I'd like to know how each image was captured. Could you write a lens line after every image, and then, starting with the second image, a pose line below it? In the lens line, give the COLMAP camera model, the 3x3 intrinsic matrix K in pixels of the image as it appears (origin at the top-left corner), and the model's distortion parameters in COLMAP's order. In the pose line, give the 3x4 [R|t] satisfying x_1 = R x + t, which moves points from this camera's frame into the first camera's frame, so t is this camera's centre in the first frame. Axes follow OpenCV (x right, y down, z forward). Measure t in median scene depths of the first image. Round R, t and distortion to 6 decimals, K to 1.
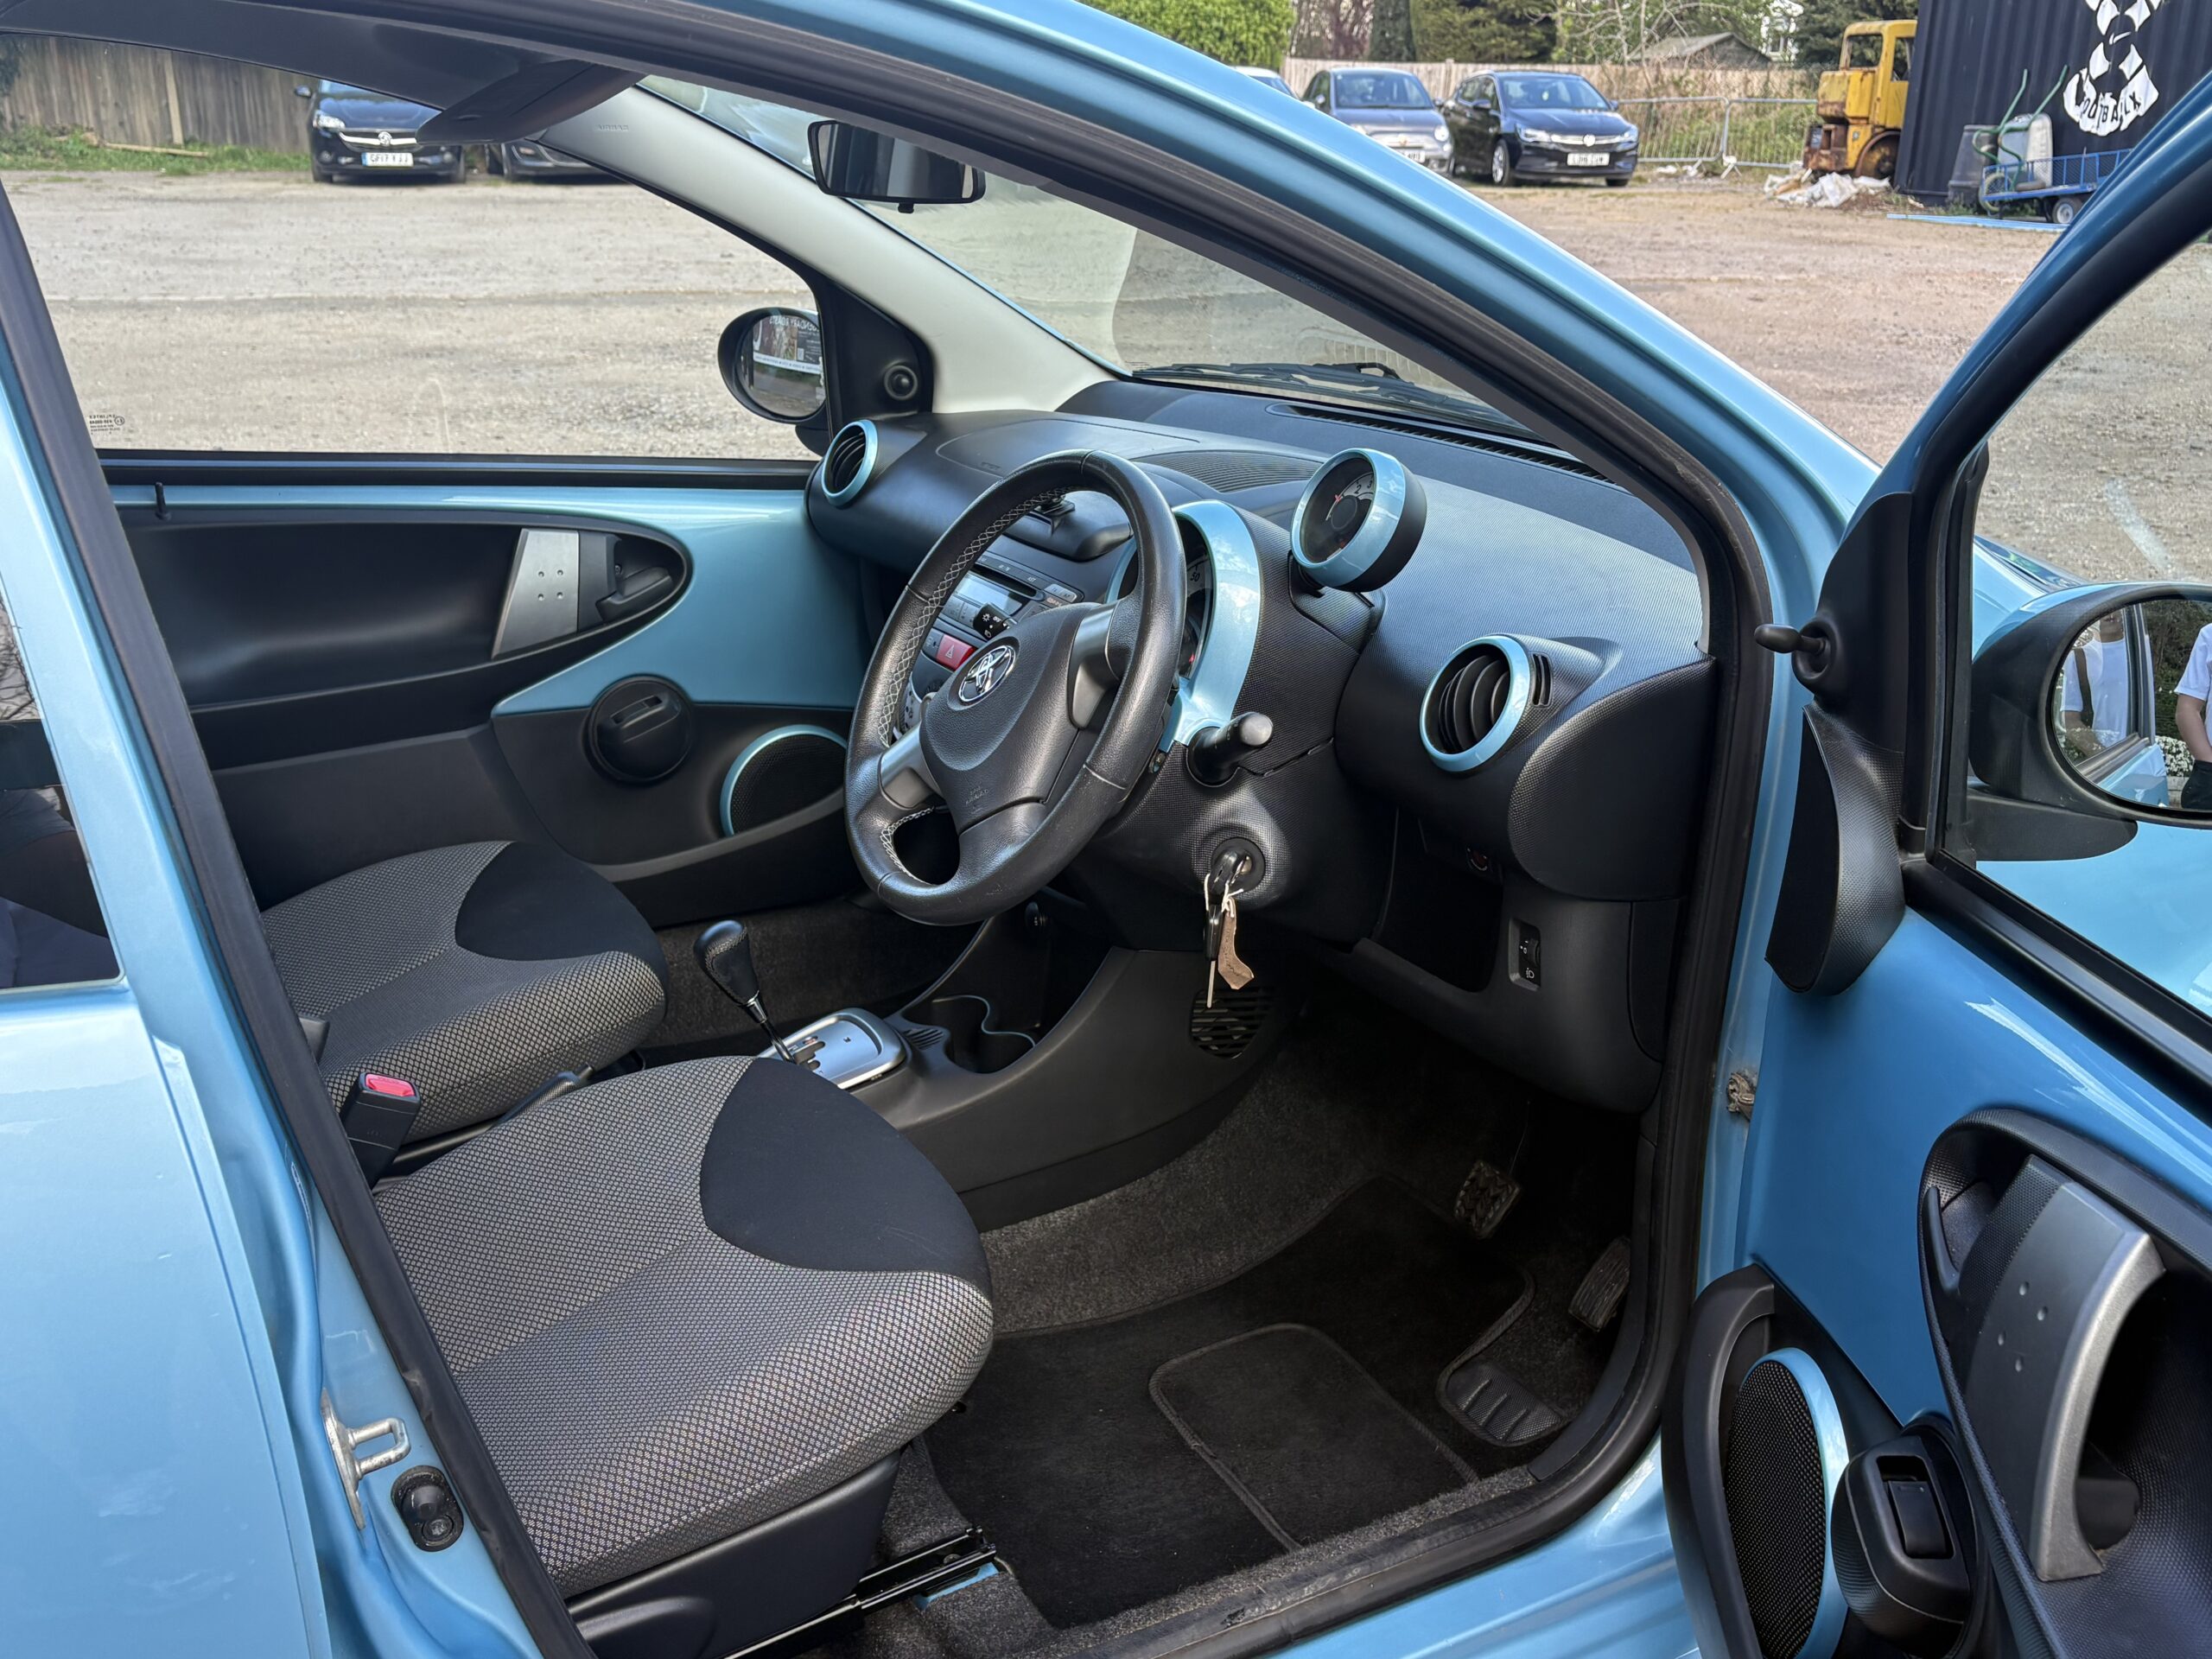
lens RADIAL K [[2095.3, 0, 1091.7], [0, 2095.3, 825.5], [0, 0, 1]] dist [0.040399, 0.000000]
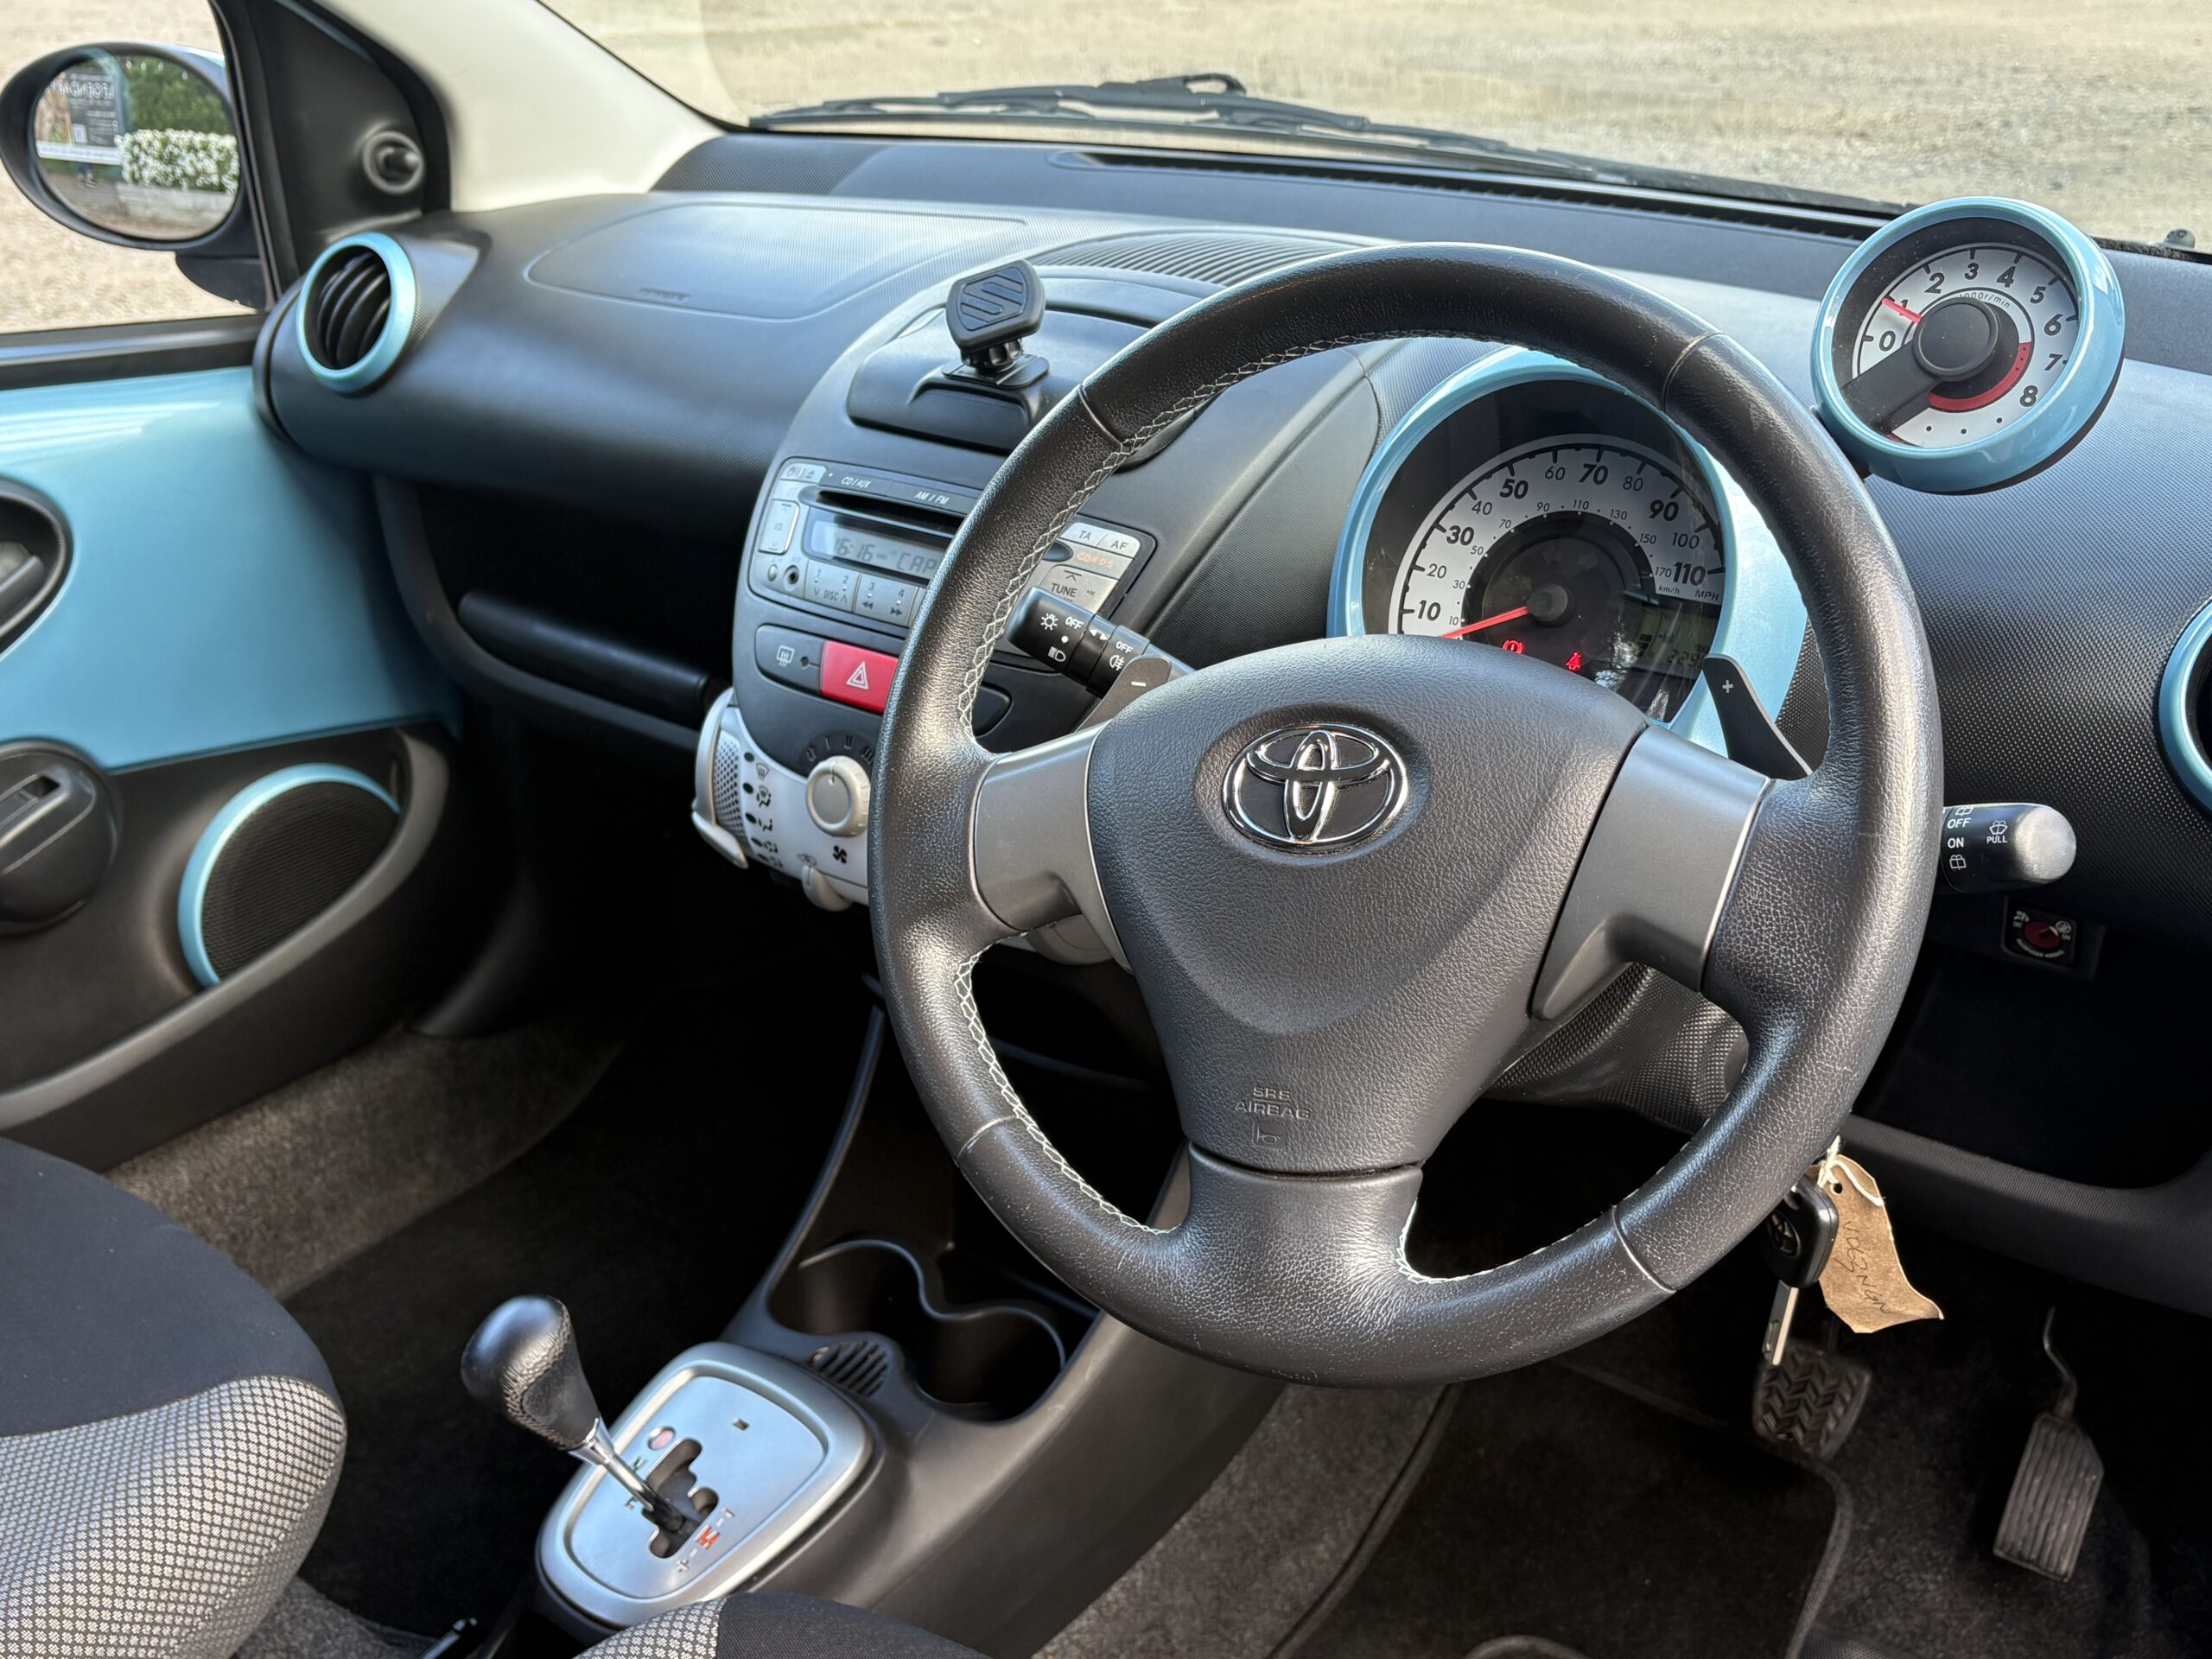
lens RADIAL K [[2095.3, 0, 1097.4], [0, 2095.3, 844.8], [0, 0, 1]] dist [0.040399, 0.000000]
pose [[0.917368, -0.189375, 0.350105, -0.148619], [0.150094, 0.979220, 0.136382, -0.078071], [-0.368658, -0.072564, 0.926729, 0.380990]]
